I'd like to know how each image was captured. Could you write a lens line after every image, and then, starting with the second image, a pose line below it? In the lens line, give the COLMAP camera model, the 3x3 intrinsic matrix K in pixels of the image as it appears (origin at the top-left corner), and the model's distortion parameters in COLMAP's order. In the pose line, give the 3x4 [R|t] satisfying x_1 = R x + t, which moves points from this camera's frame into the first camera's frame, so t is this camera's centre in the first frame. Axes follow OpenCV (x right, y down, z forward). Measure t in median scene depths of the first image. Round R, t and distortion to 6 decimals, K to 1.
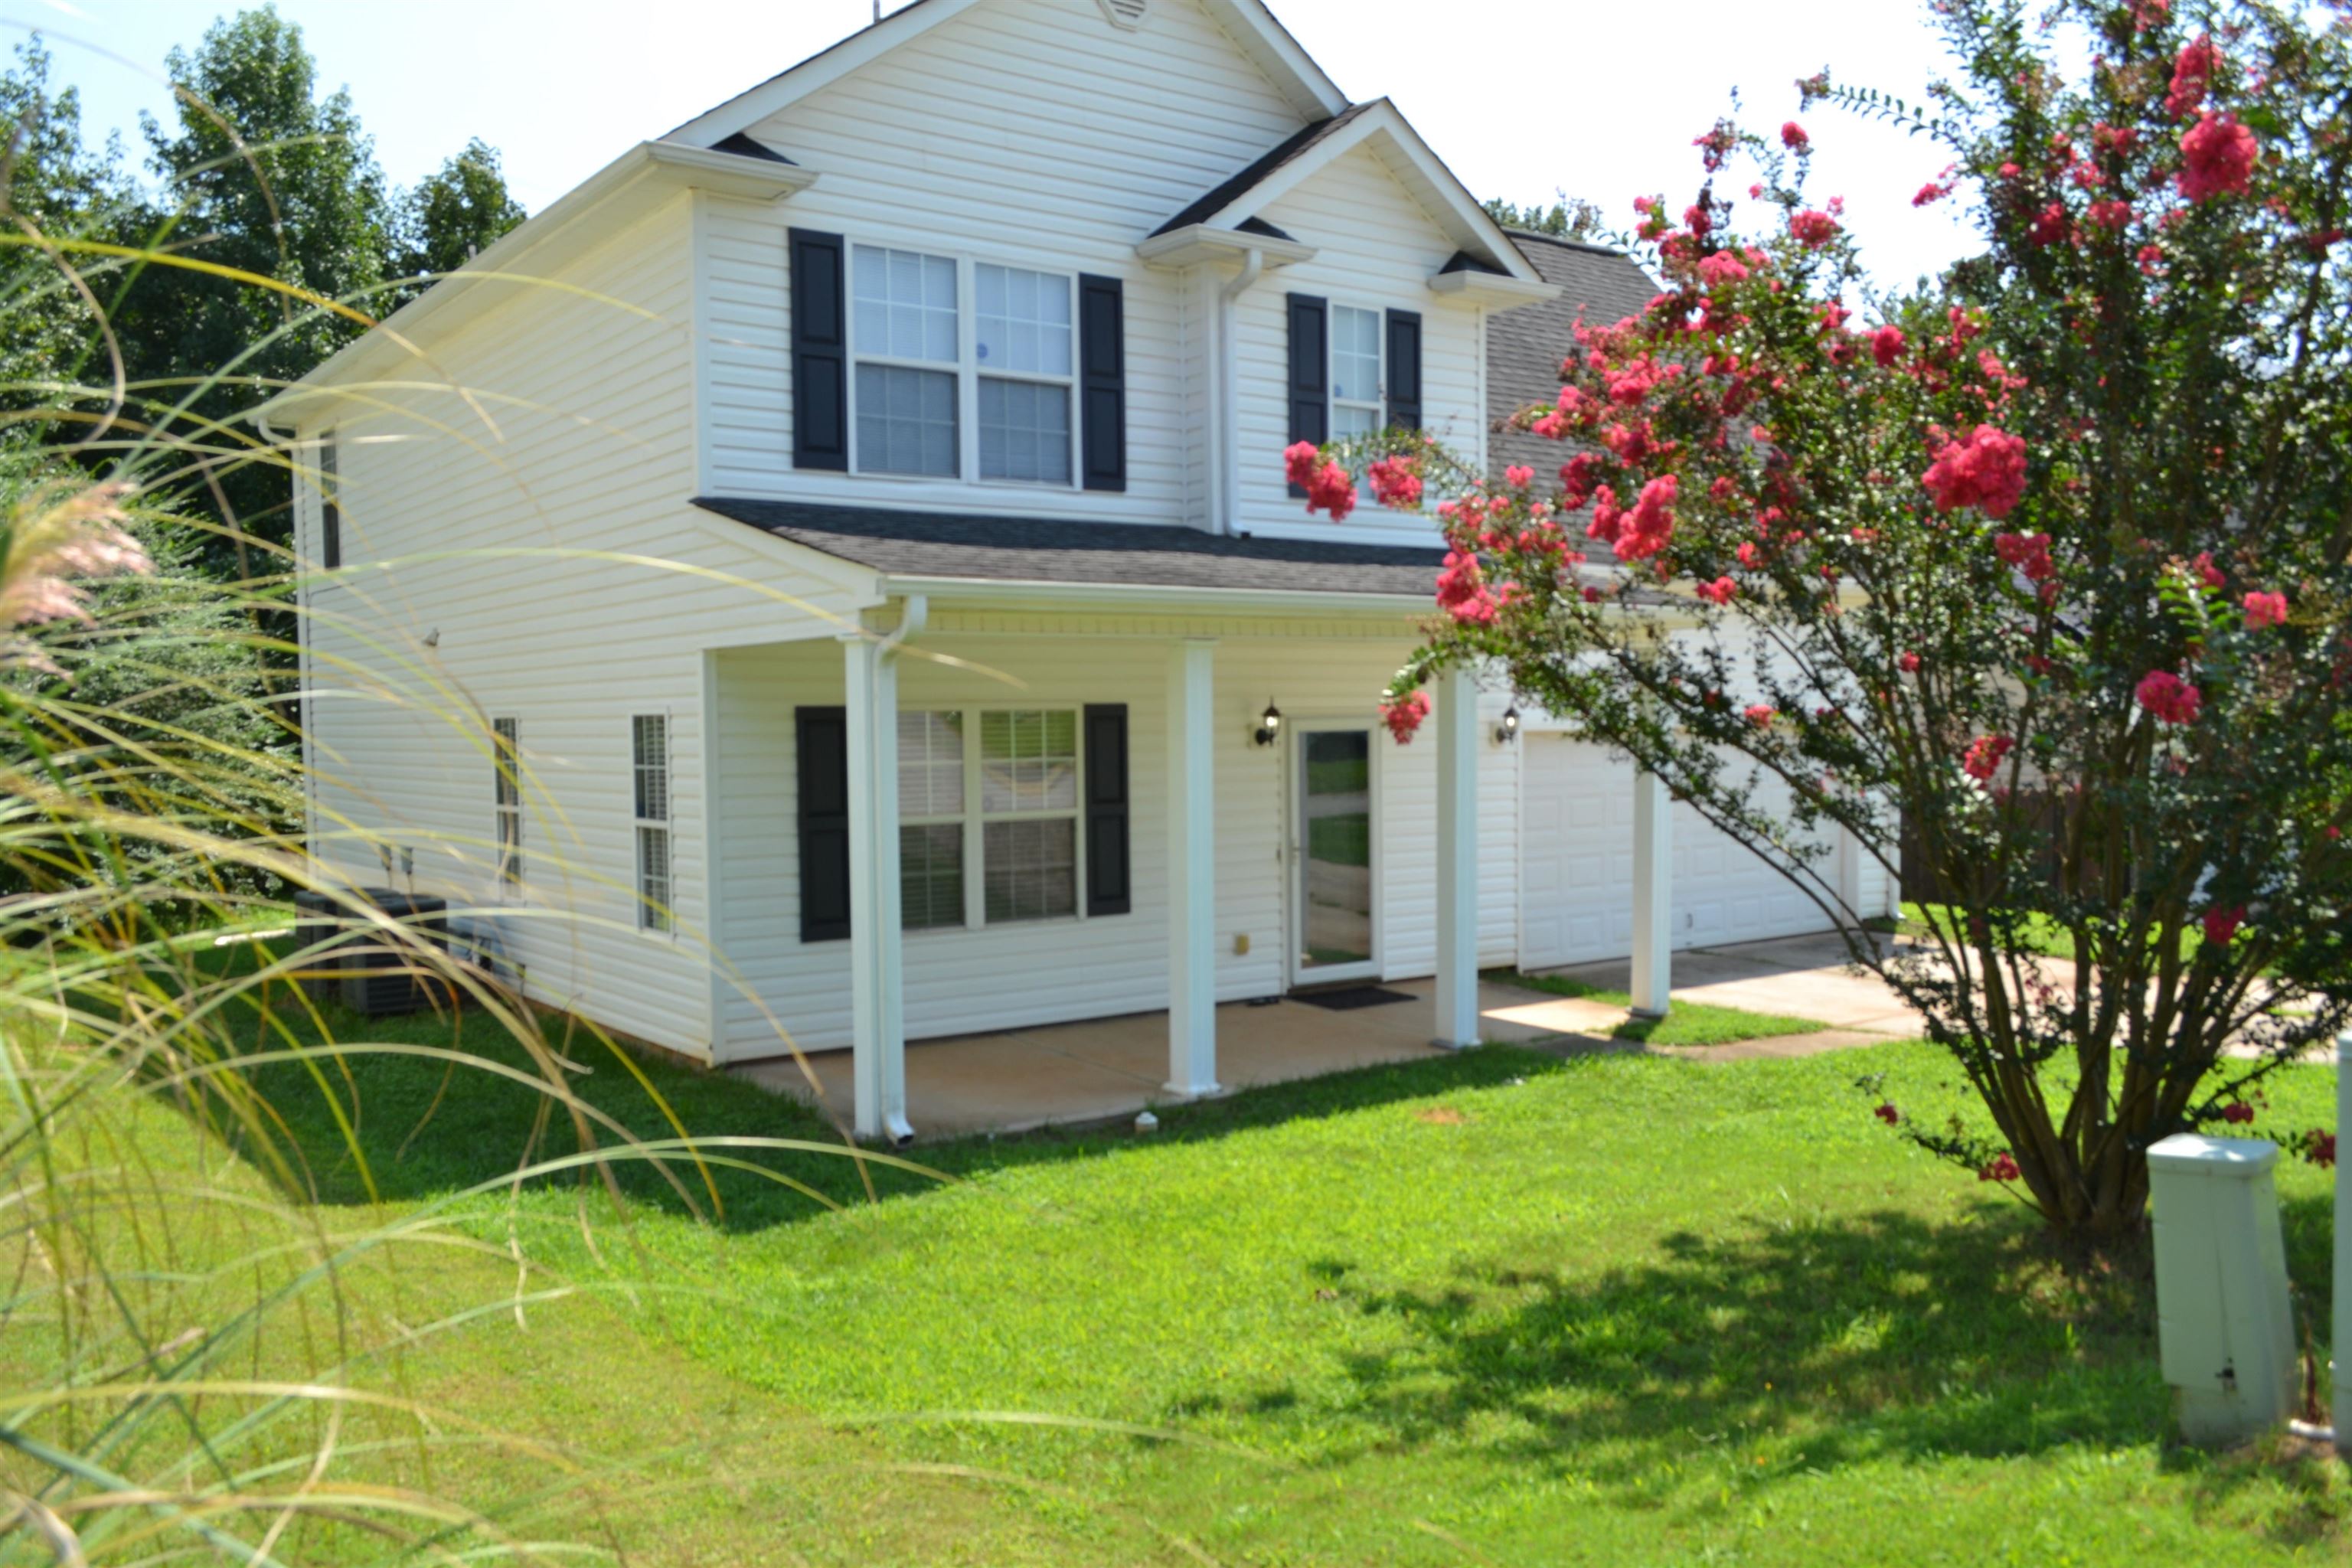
lens RADIAL K [[1873.2, 0, 1175.2], [0, 1873.2, 805.9], [0, 0, 1]] dist [-0.009157, 0.003857]
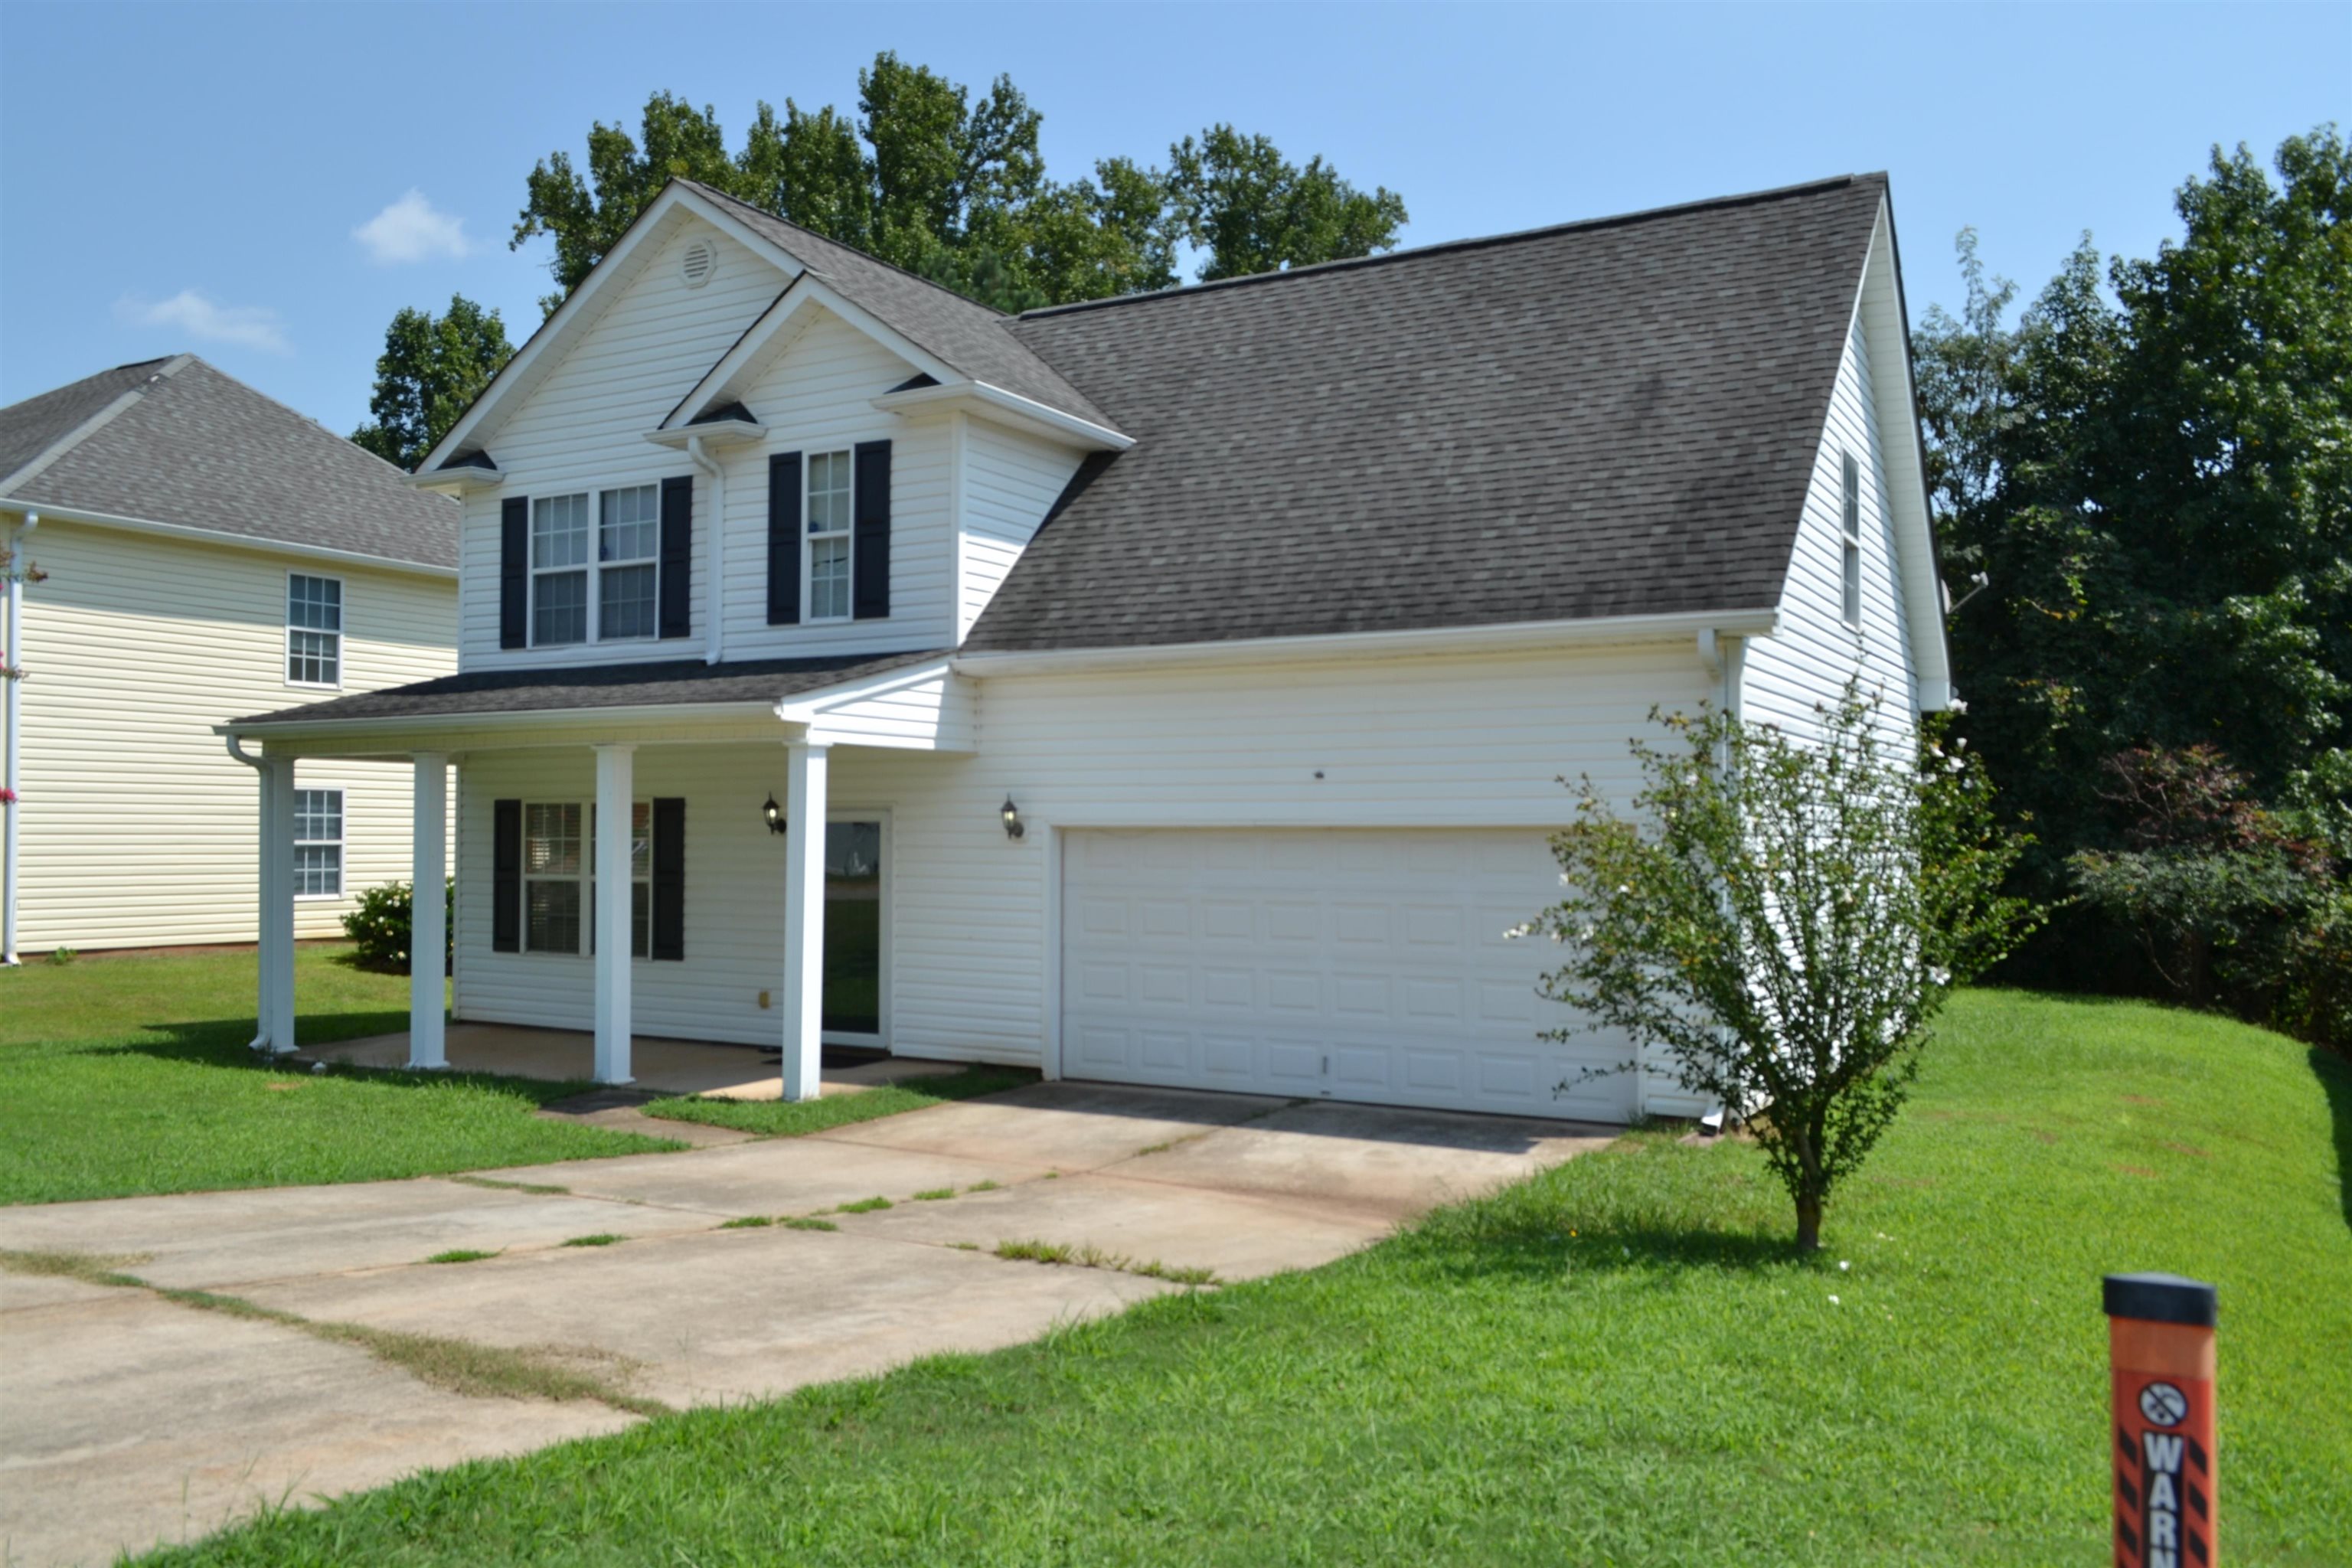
lens RADIAL K [[1873.2, 0, 1185.8], [0, 1873.2, 775.6], [0, 0, 1]] dist [-0.009157, 0.003857]
pose [[0.390485, -0.008154, -0.920573, 1.422569], [-0.043797, 0.998664, -0.027424, -0.054521], [0.919567, 0.051027, 0.389606, 0.887031]]
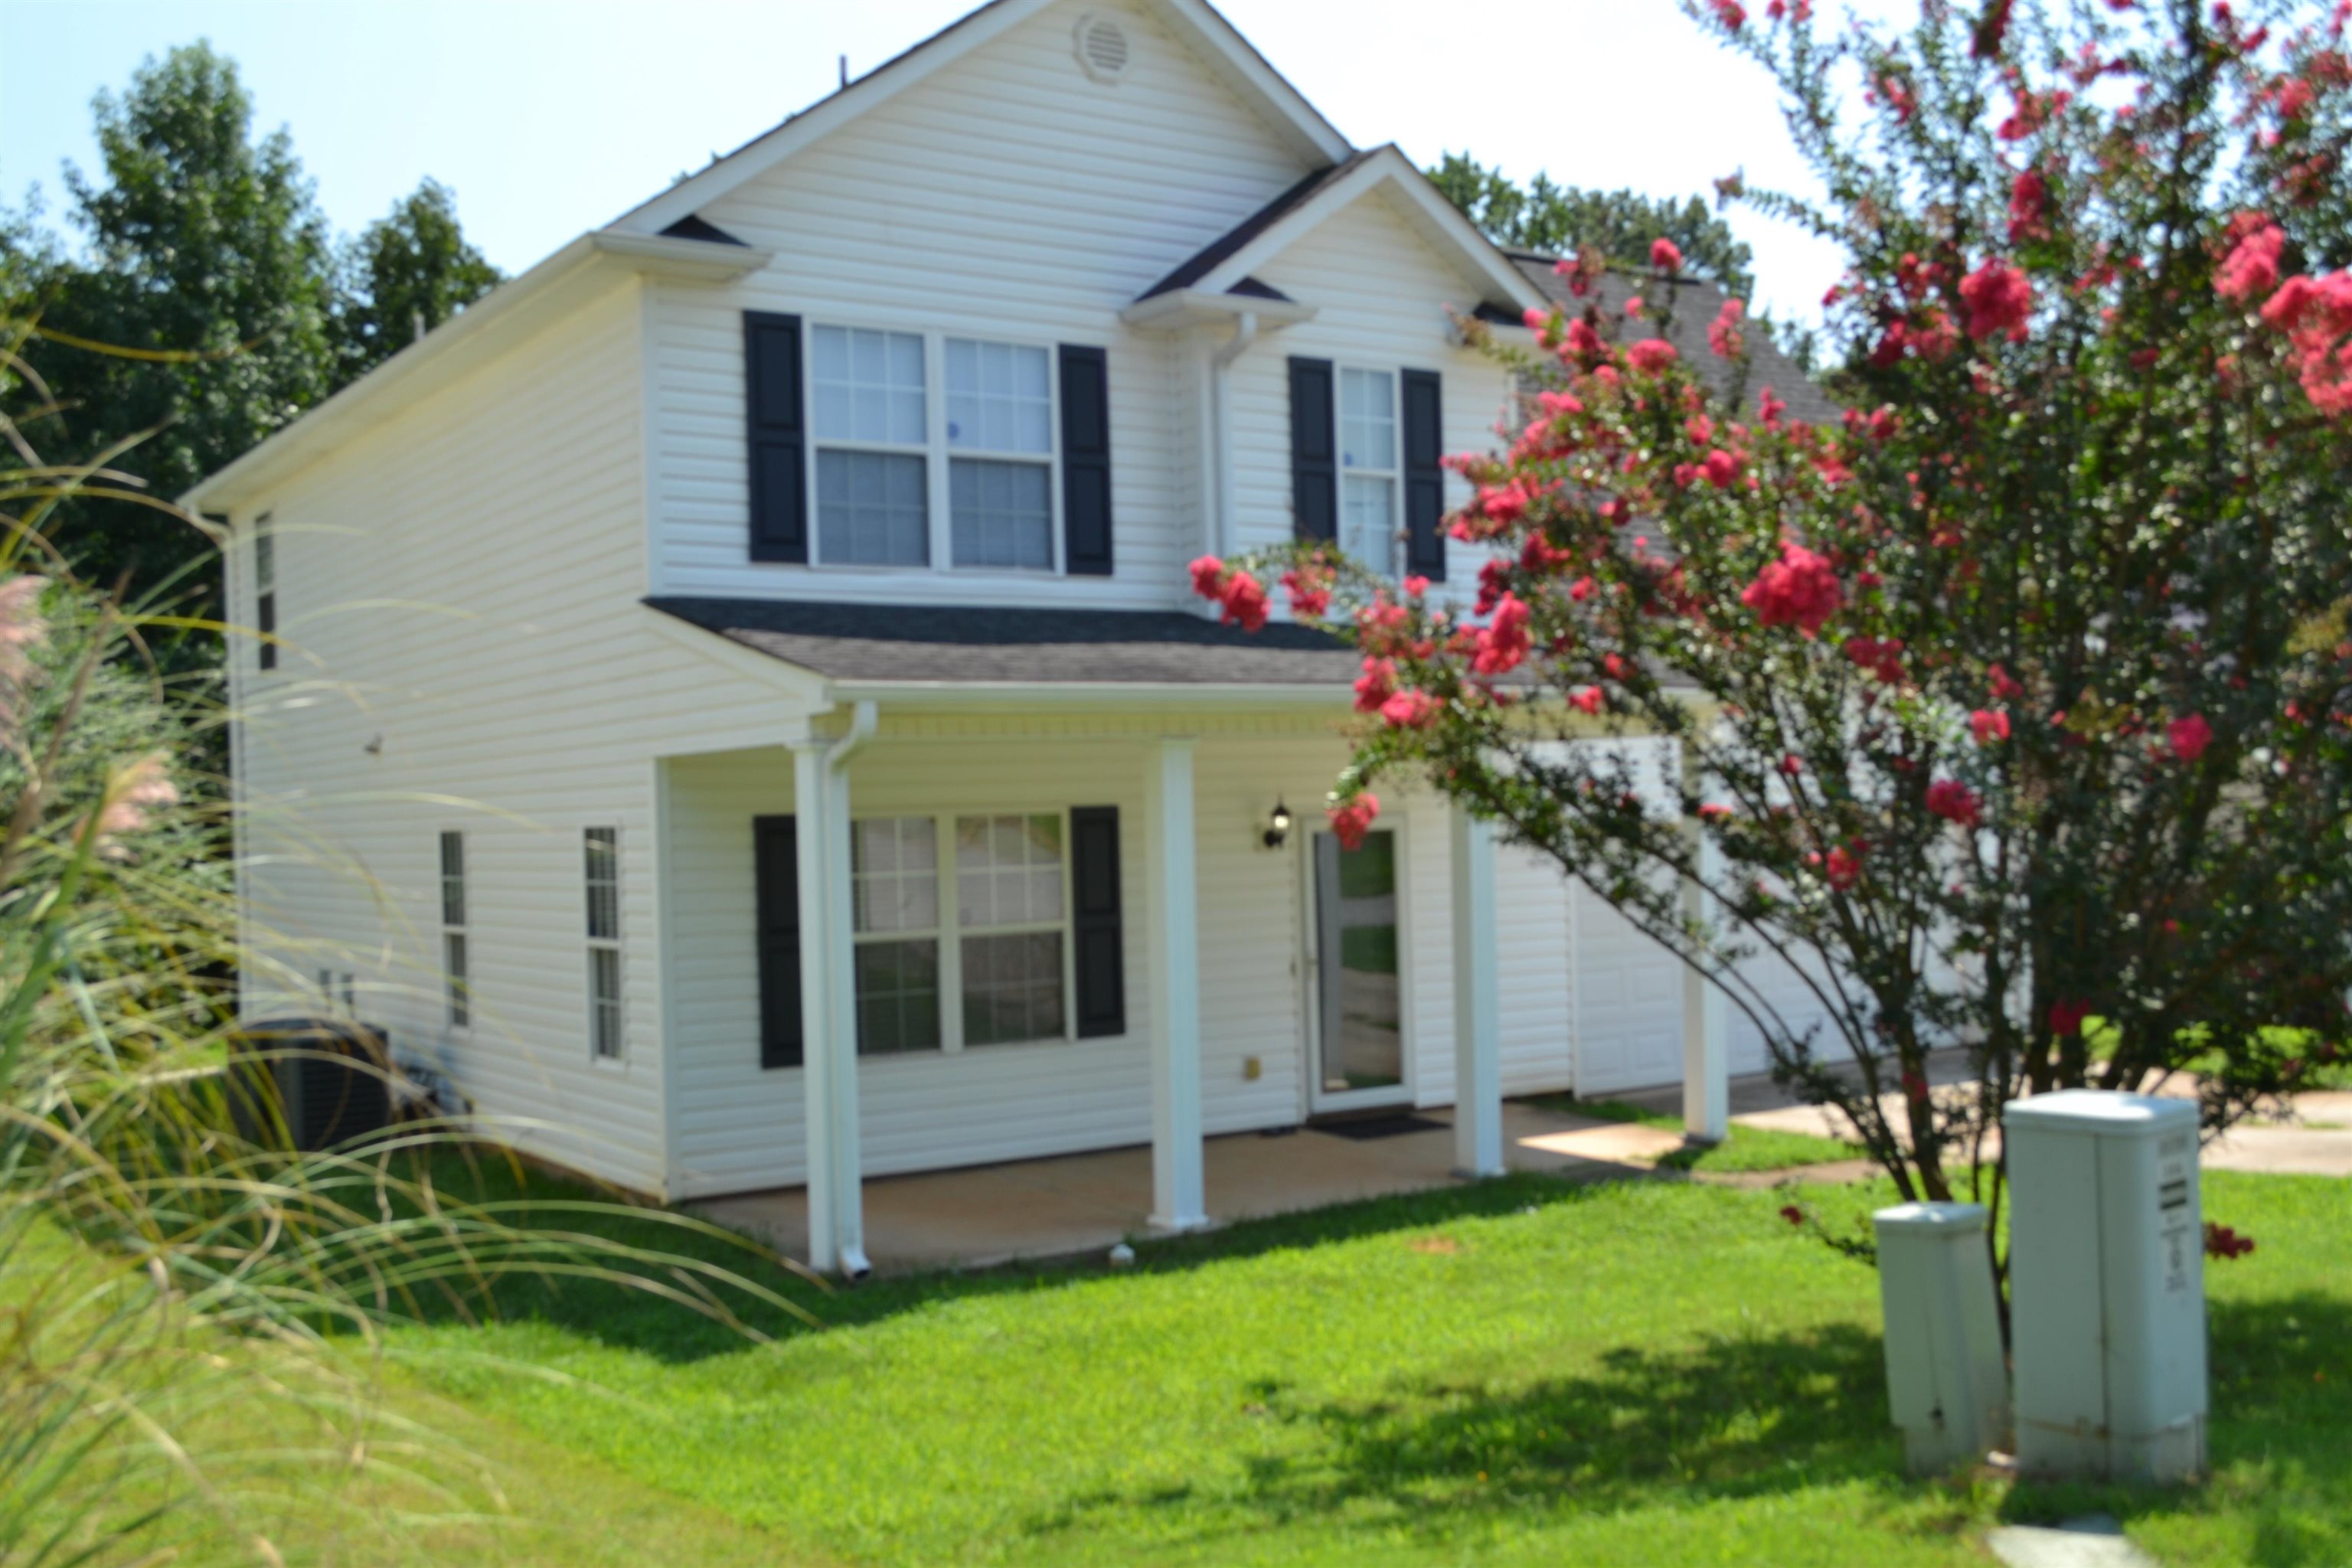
lens RADIAL K [[2278.2, 0, 1178.3], [0, 2278.2, 804.9], [0, 0, 1]] dist [-0.022919, 0.000000]
pose [[0.999031, -0.016809, -0.040681, 0.053426], [0.014809, 0.998691, -0.048966, 0.000324], [0.041450, 0.048316, 0.997972, -0.120786]]
